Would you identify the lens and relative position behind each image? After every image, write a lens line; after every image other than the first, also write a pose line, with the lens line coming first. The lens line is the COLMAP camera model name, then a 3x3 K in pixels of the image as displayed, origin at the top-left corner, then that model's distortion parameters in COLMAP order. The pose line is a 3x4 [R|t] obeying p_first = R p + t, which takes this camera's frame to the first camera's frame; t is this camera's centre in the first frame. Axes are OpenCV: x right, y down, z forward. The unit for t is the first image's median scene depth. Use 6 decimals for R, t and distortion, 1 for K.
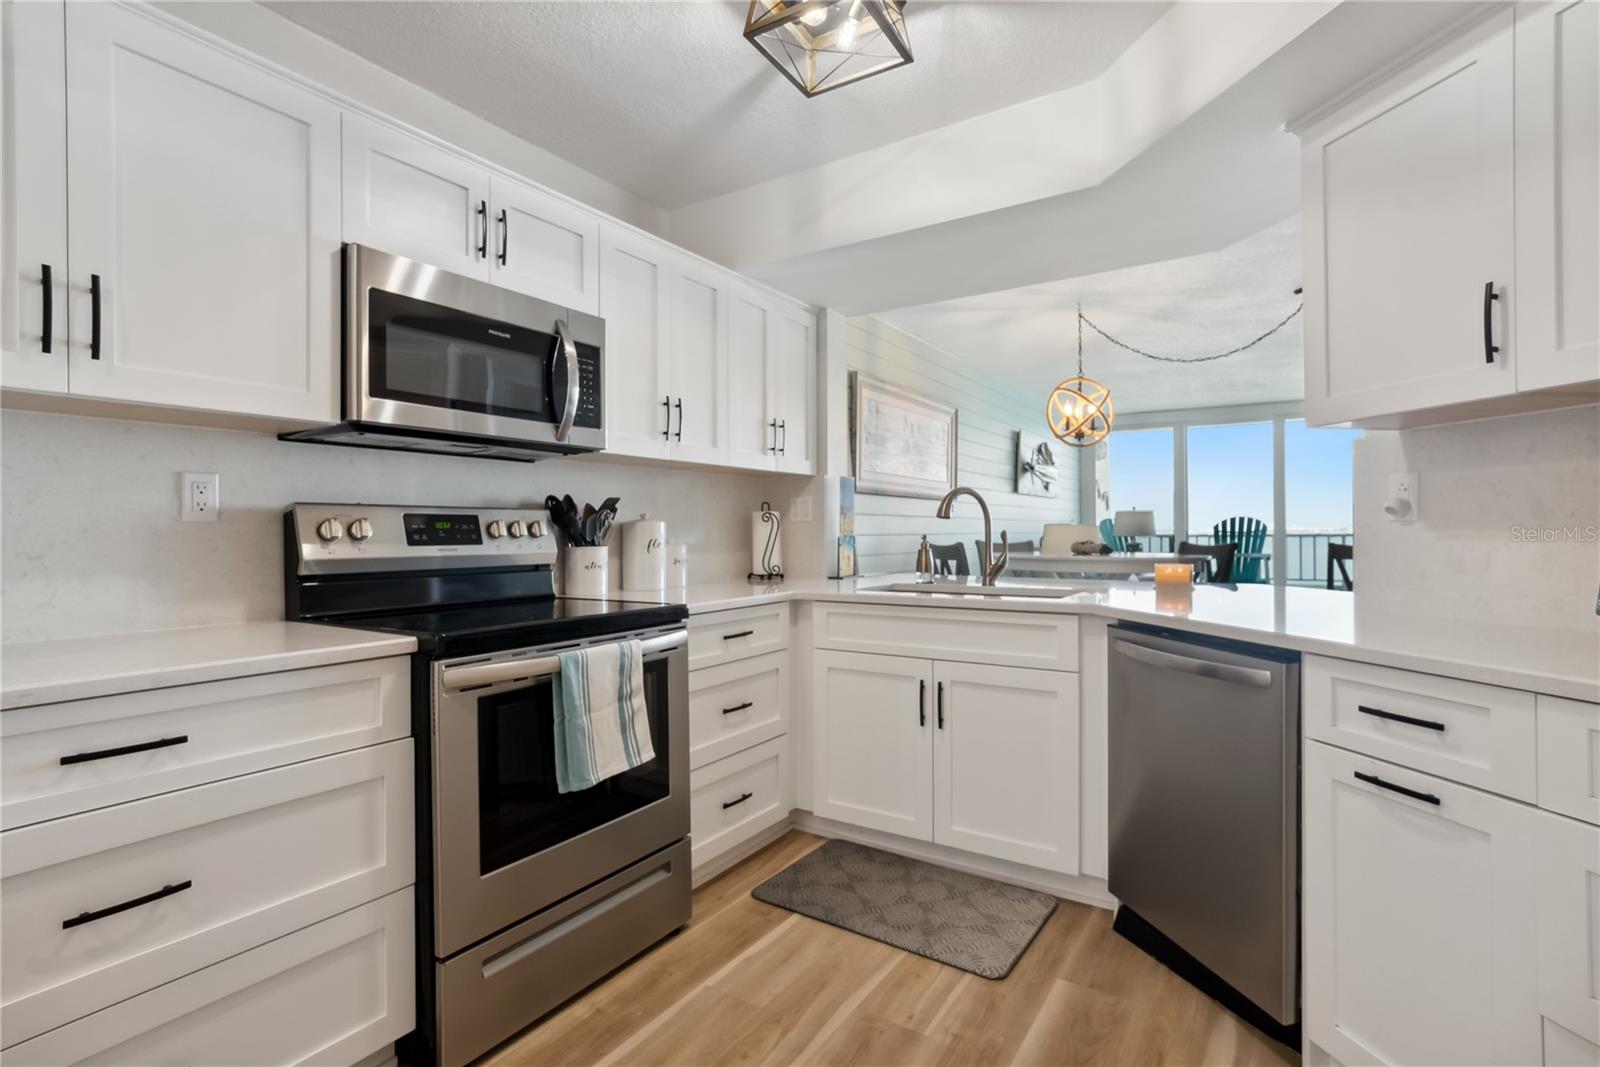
lens RADIAL K [[768.7, 0, 802.3], [0, 768.7, 541.1], [0, 0, 1]] dist [-0.017001, 0.009812]
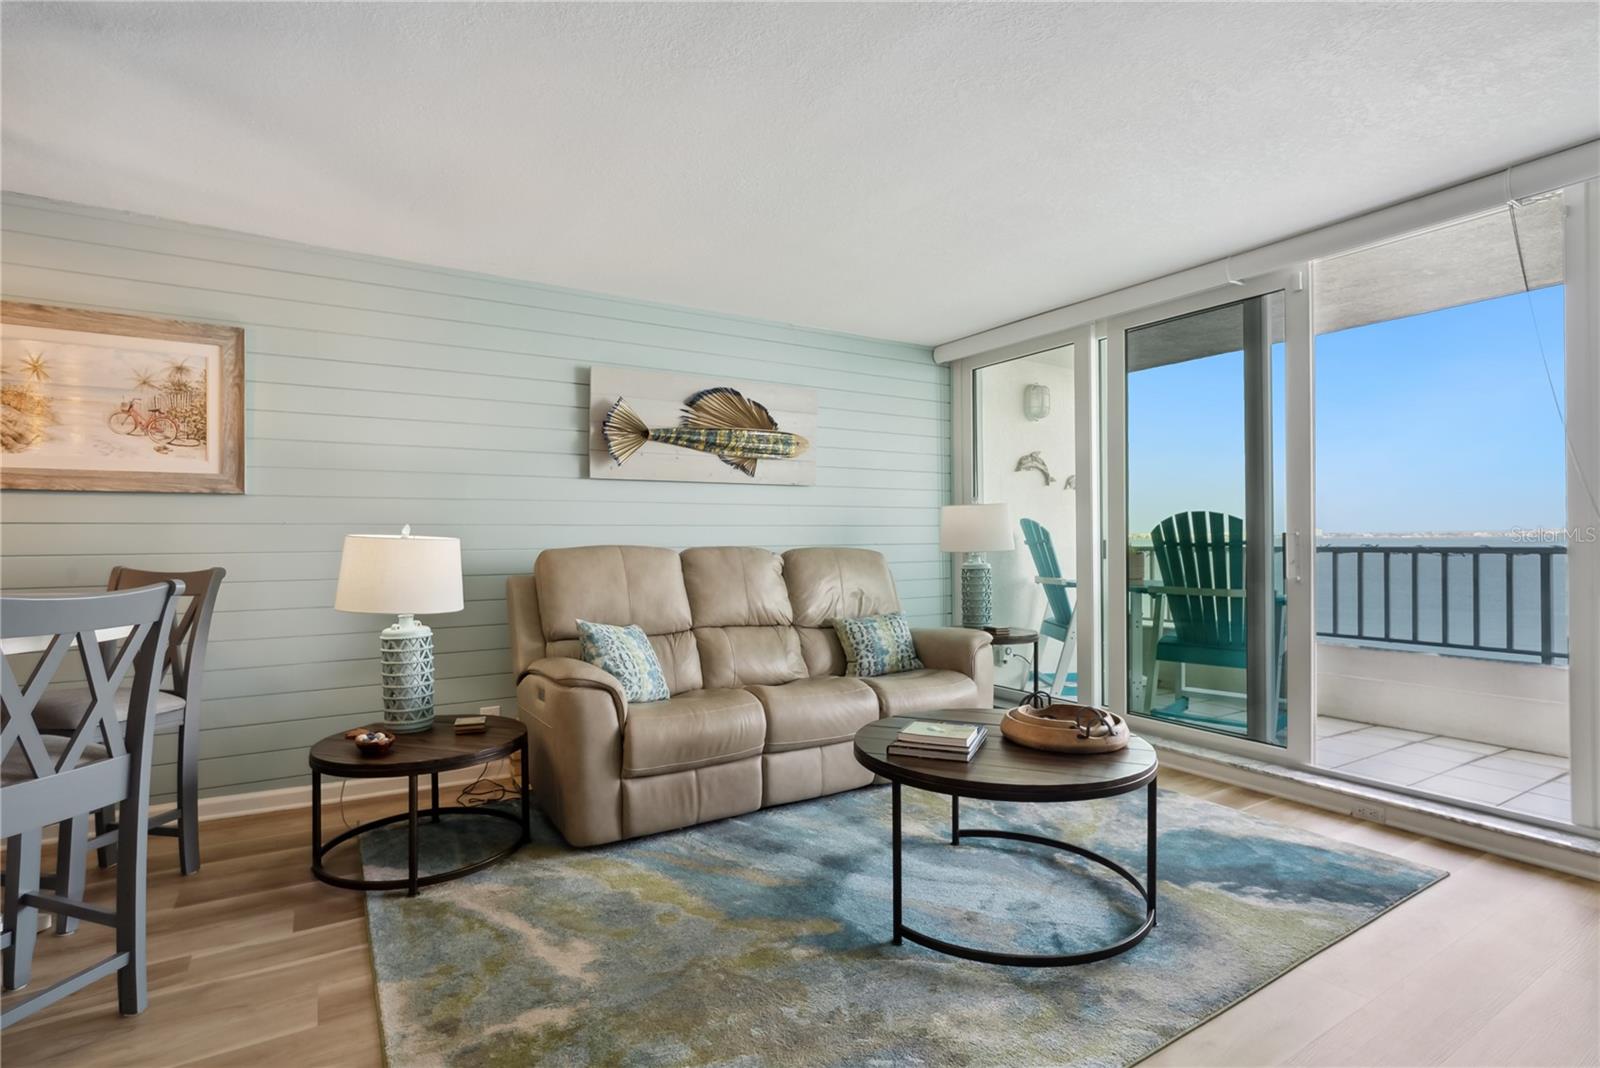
lens RADIAL K [[778.9, 0, 801.8], [0, 778.9, 535.7], [0, 0, 1]] dist [-0.017862, 0.009014]
pose [[0.904223, -0.002703, -0.427053, 2.033524], [-0.001801, 0.999947, -0.010140, -0.039833], [0.427057, 0.009938, 0.904170, 1.654723]]
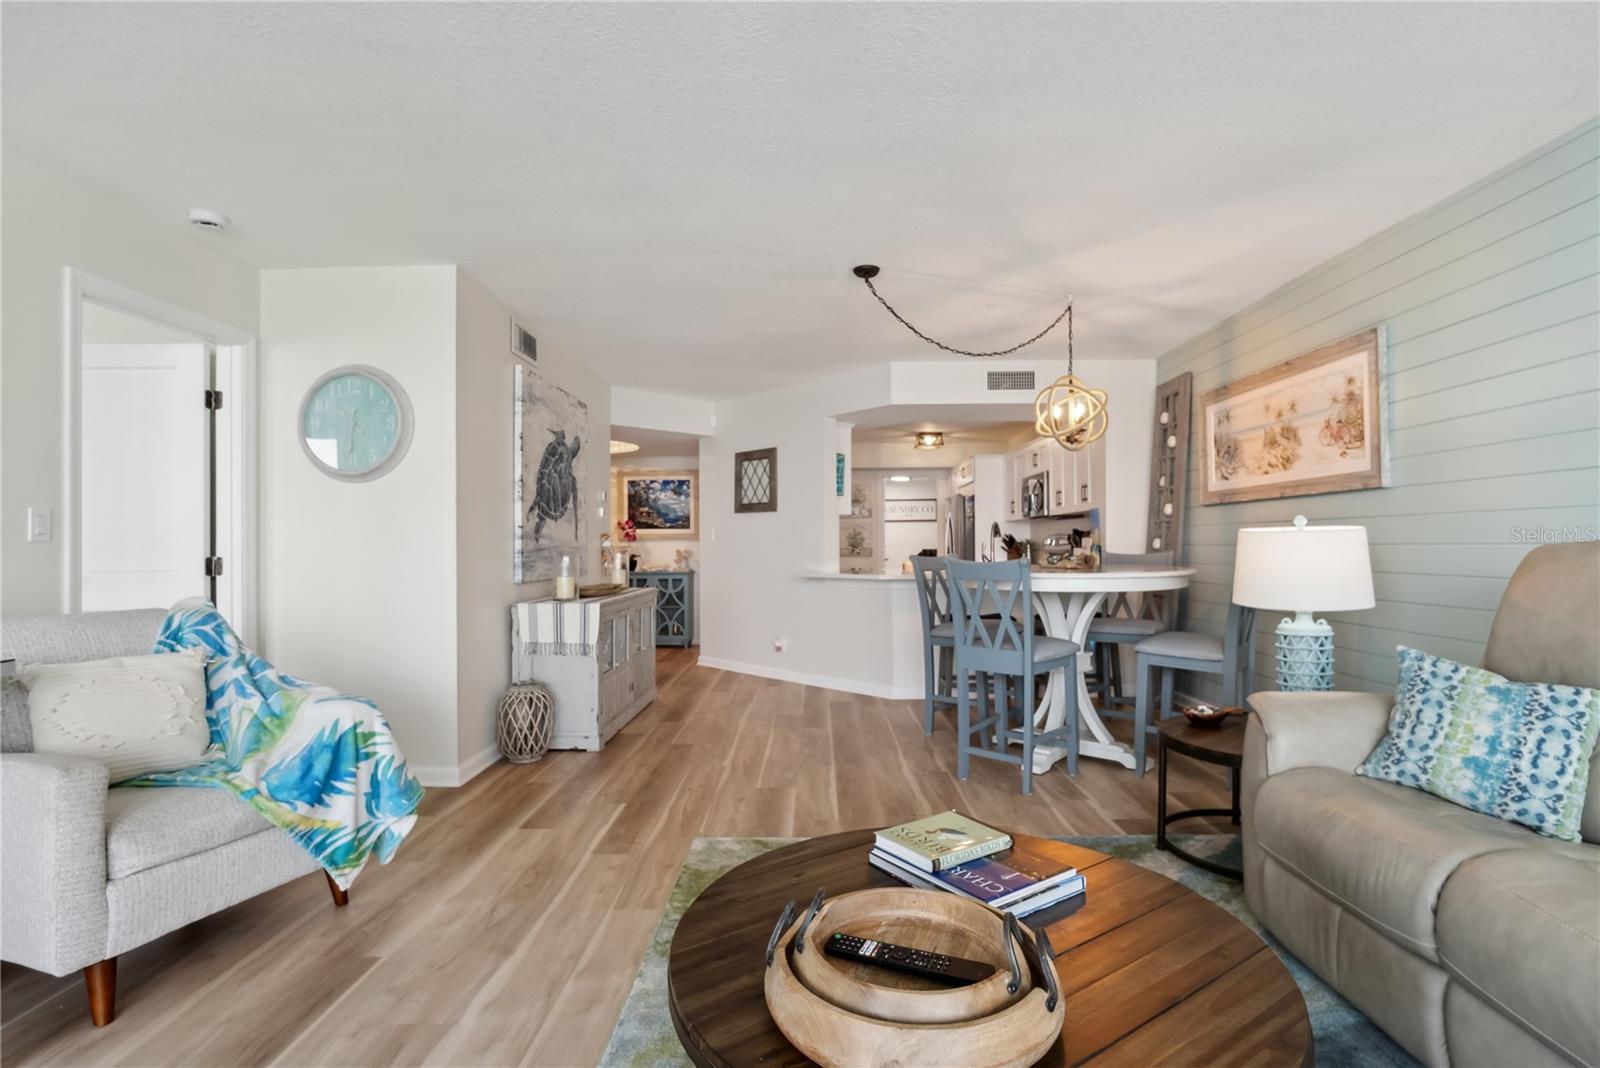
lens RADIAL K [[768.7, 0, 802.3], [0, 768.7, 541.6], [0, 0, 1]] dist [-0.017001, 0.009812]
pose [[-0.850346, 0.008001, -0.526163, 2.190425], [0.005811, 0.999966, 0.005813, -0.040764], [0.526192, 0.001886, -0.850364, 3.148220]]
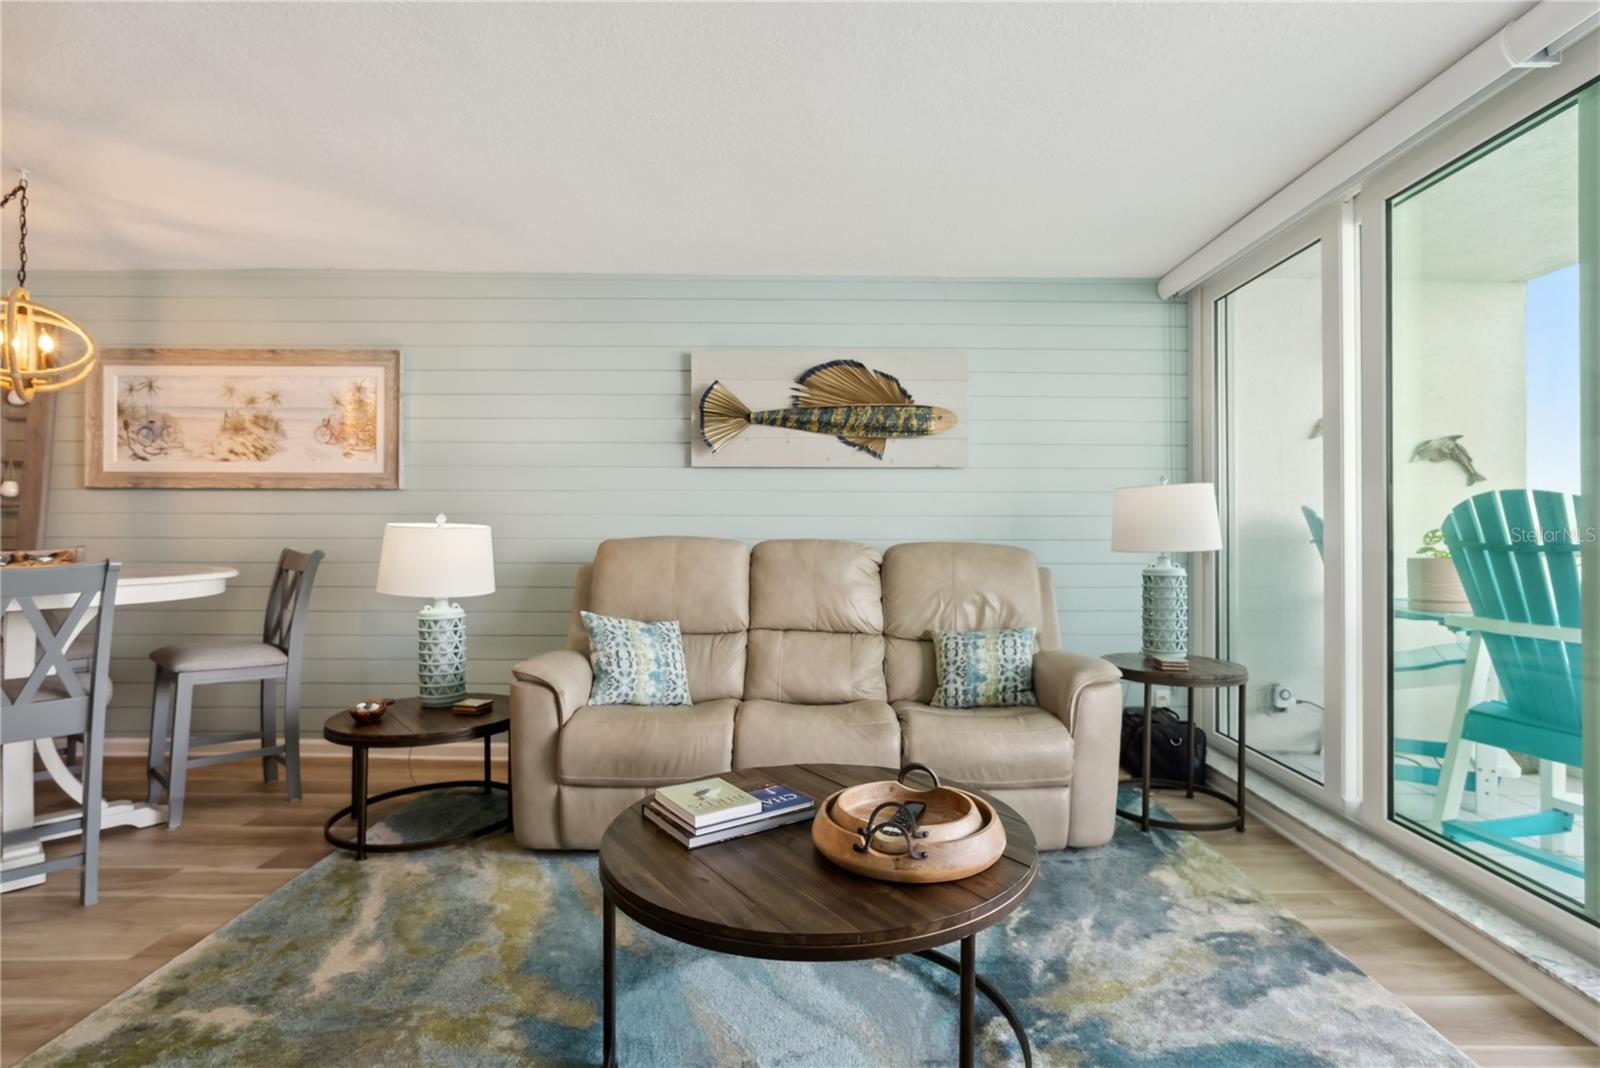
lens RADIAL K [[781.8, 0, 833.5], [0, 781.8, 522.5], [0, 0, 1]] dist [-0.016593, 0.007245]
pose [[0.553970, -0.003278, -0.832530, 2.446892], [-0.013810, 0.999818, -0.013126, -0.046401], [0.832422, 0.018769, 0.553824, 2.349322]]
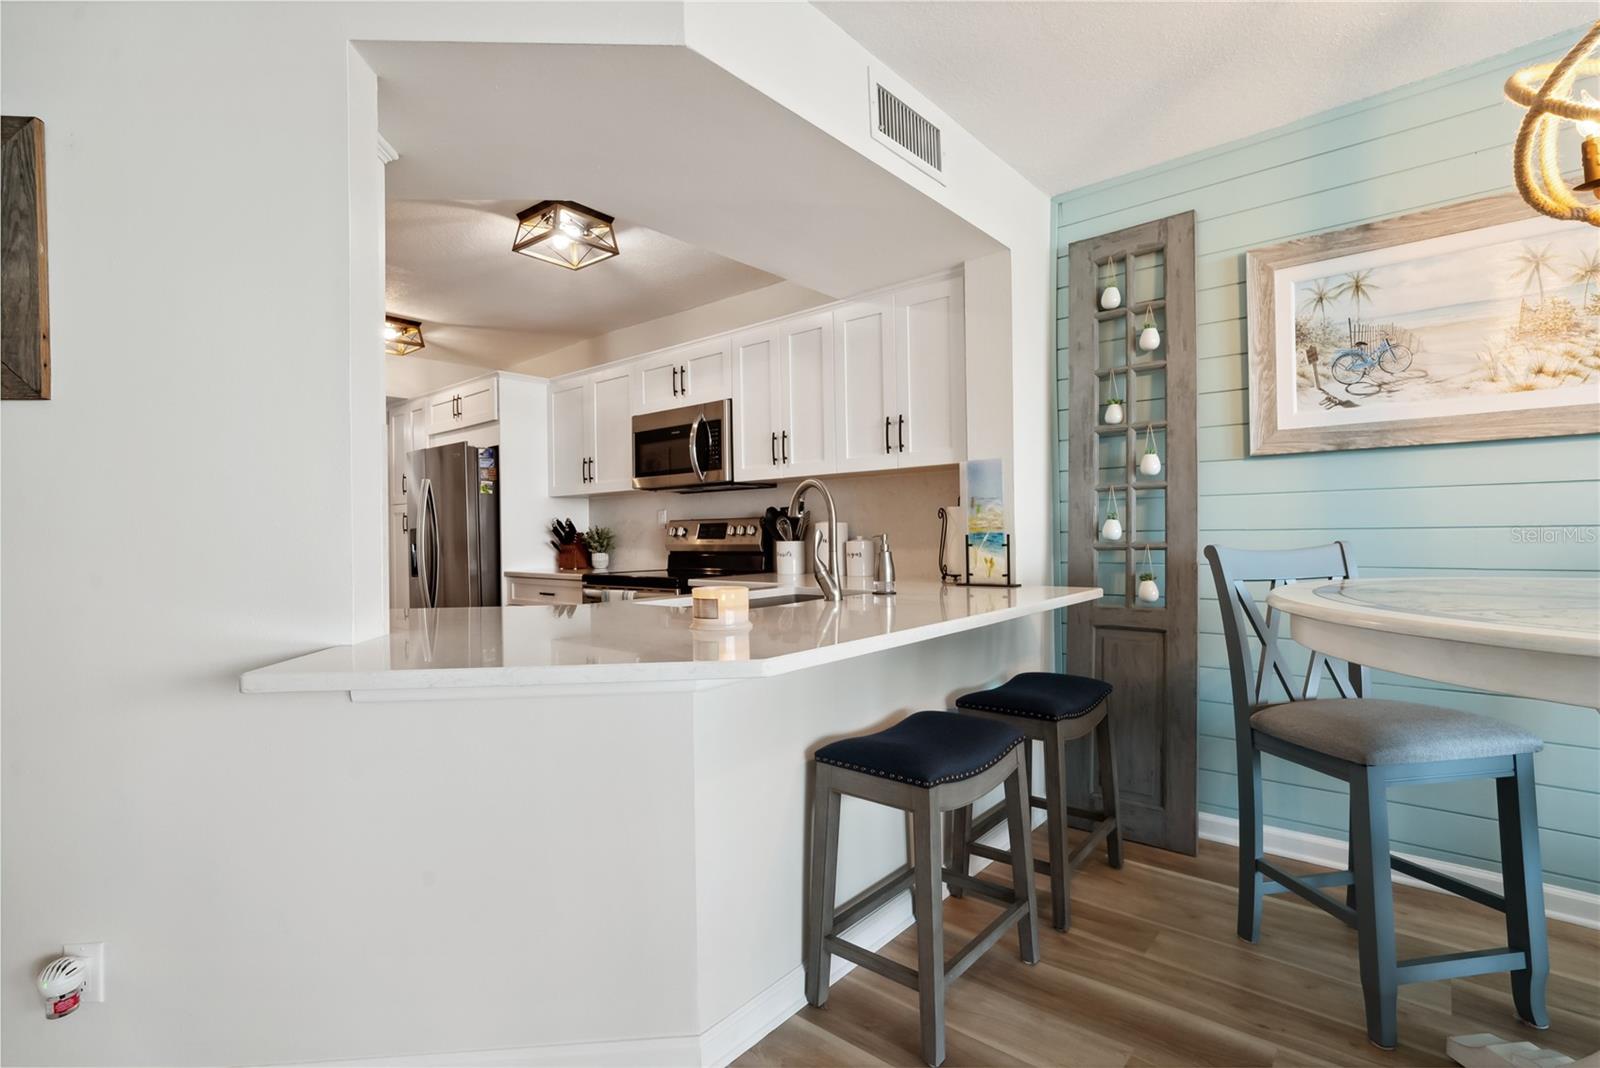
lens RADIAL K [[749.0, 0, 803.2], [0, 749.0, 531.7], [0, 0, 1]] dist [-0.016670, 0.008773]
pose [[-0.132670, 0.007606, -0.991131, 1.319008], [0.007788, 0.999948, 0.006631, -0.022617], [0.991130, -0.006840, -0.132723, 1.413160]]
